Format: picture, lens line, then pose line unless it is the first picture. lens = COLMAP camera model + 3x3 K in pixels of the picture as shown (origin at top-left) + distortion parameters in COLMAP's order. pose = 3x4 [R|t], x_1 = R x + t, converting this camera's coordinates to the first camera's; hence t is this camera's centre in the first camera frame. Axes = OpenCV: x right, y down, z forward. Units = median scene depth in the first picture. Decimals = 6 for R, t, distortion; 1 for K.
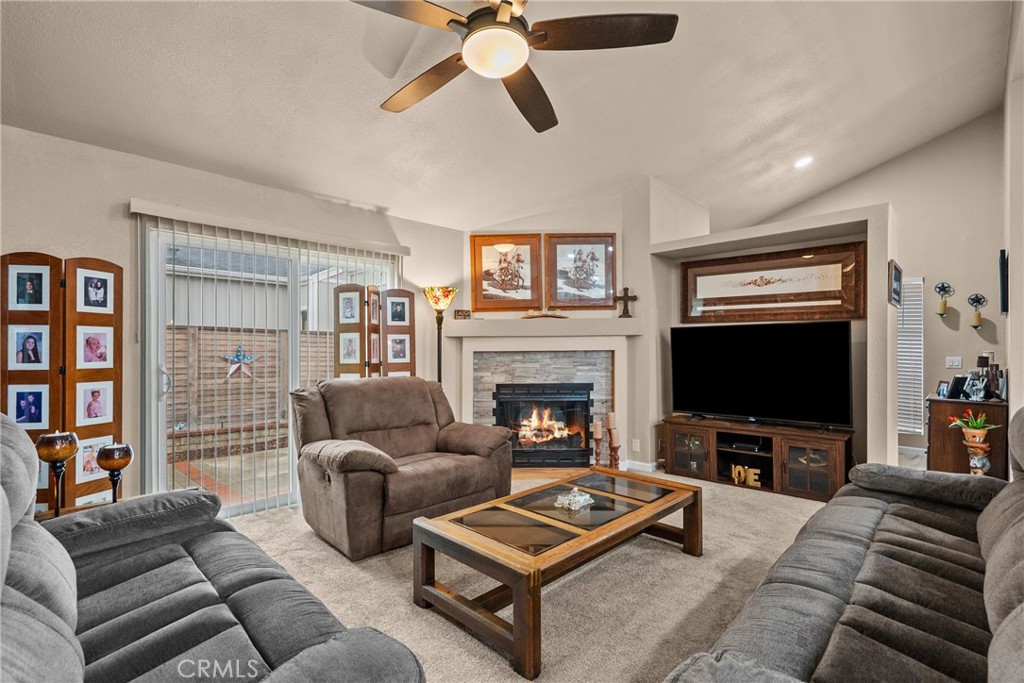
lens RADIAL K [[474.5, 0, 518.9], [0, 474.5, 345.2], [0, 0, 1]] dist [-0.010950, 0.006875]
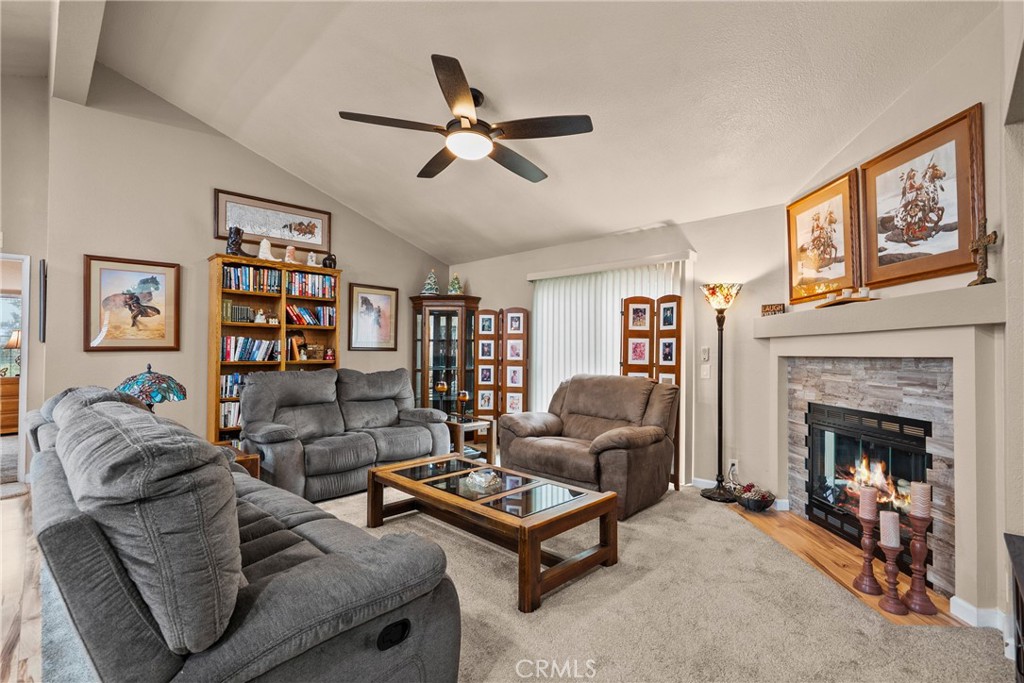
lens RADIAL K [[474.5, 0, 518.9], [0, 474.5, 345.2], [0, 0, 1]] dist [-0.010950, 0.006875]
pose [[0.004963, -0.011263, -0.999924, 0.670171], [-0.001179, 0.999936, -0.011269, 0.004155], [0.999987, 0.001235, 0.004949, 0.563005]]
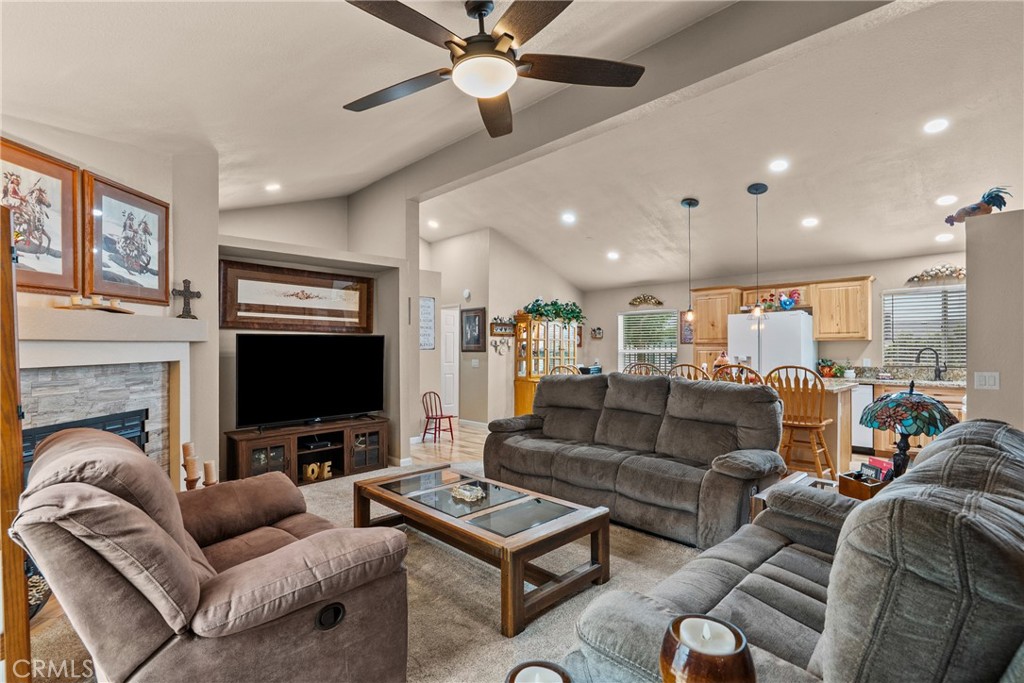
lens RADIAL K [[474.5, 0, 518.9], [0, 474.5, 345.2], [0, 0, 1]] dist [-0.010950, 0.006875]
pose [[0.014781, 0.008489, 0.999855, -0.541818], [-0.000717, 0.999964, -0.008479, -0.008361], [-0.999890, -0.000592, 0.014786, 0.447289]]
